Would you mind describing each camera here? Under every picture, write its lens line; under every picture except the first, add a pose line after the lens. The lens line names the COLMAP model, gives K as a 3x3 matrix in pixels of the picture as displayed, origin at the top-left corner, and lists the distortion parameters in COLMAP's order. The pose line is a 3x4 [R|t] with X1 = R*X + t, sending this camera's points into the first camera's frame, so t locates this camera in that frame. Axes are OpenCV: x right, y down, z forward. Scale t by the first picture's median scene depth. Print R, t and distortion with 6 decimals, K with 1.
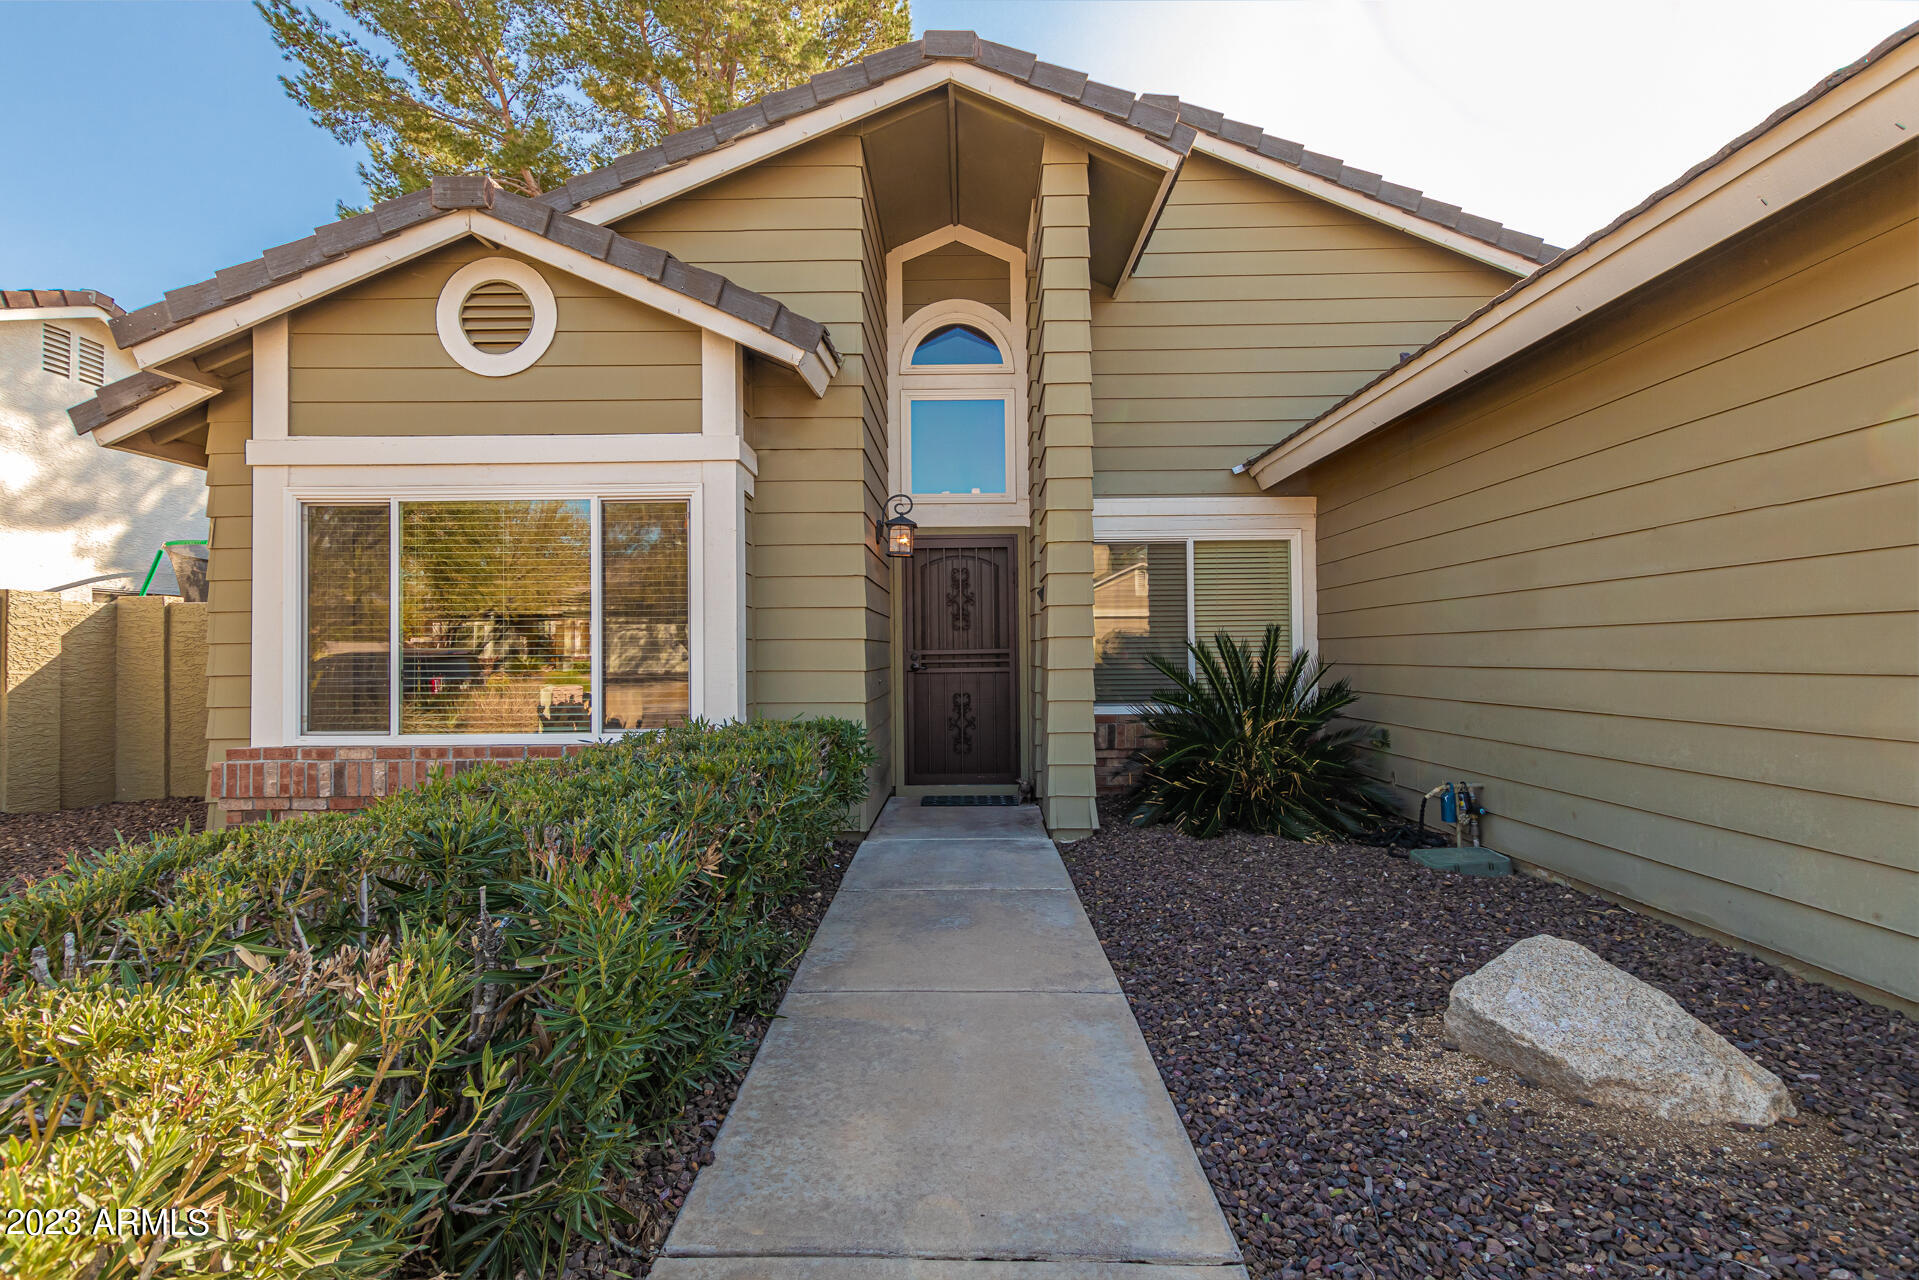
lens RADIAL K [[860.5, 0, 947.6], [0, 860.5, 633.1], [0, 0, 1]] dist [0.003551, 0.000809]
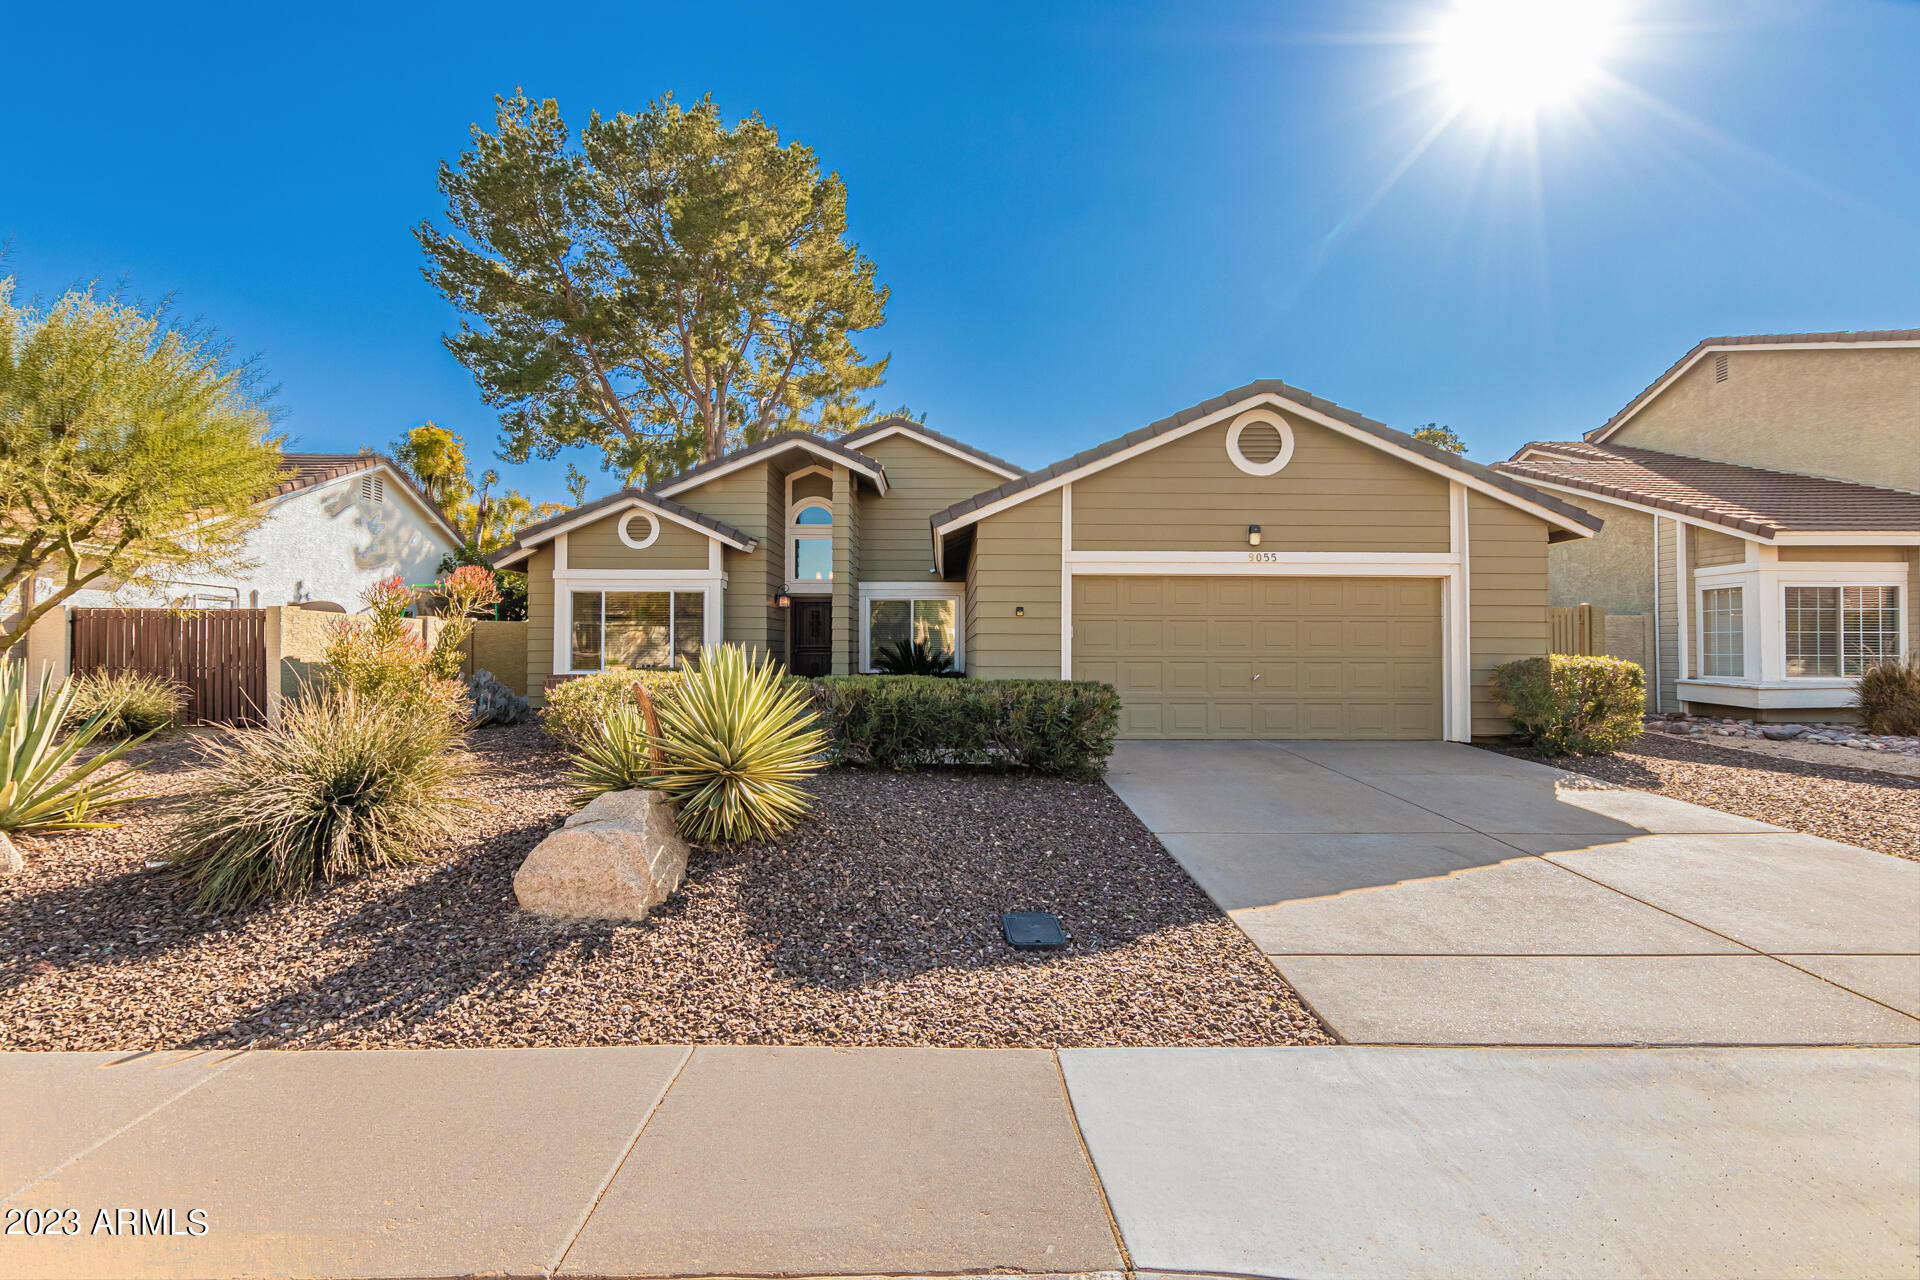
lens RADIAL K [[860.9, 0, 948.1], [0, 860.9, 633.1], [0, 0, 1]] dist [0.003551, 0.000809]
pose [[0.999494, 0.012569, 0.029219, 0.420067], [-0.012417, 0.999909, -0.005364, -0.008462], [-0.029284, 0.004999, 0.999559, -1.846298]]
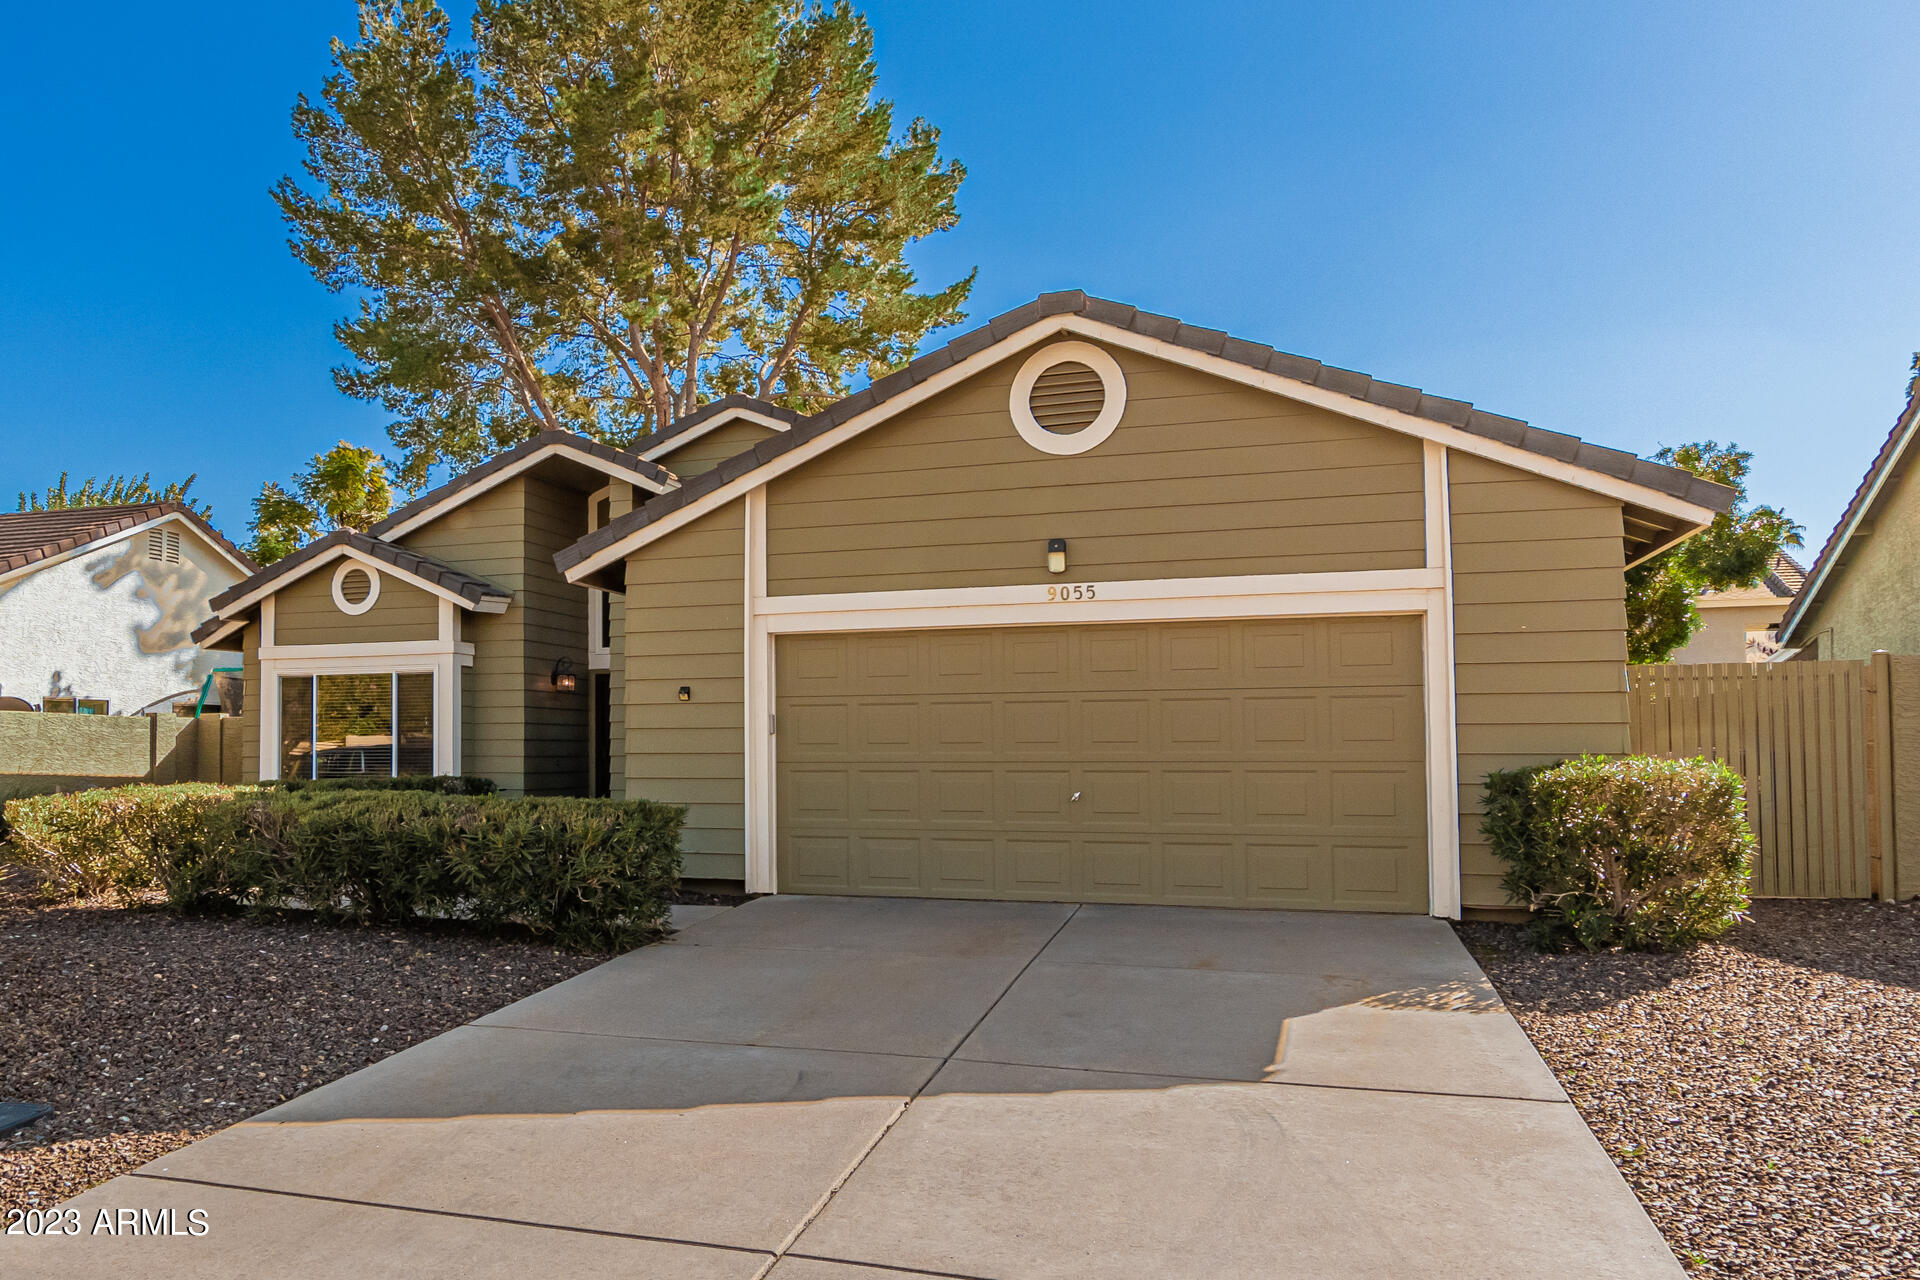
lens RADIAL K [[1411.5, 0, 780.5], [0, 1411.5, 712.6], [0, 0, 1]] dist [0.001485, 0.000878]
pose [[0.945167, -0.004152, -0.326560, 1.498047], [0.001137, 0.999955, -0.009421, -0.023197], [0.326584, 0.008533, 0.945130, -1.818026]]
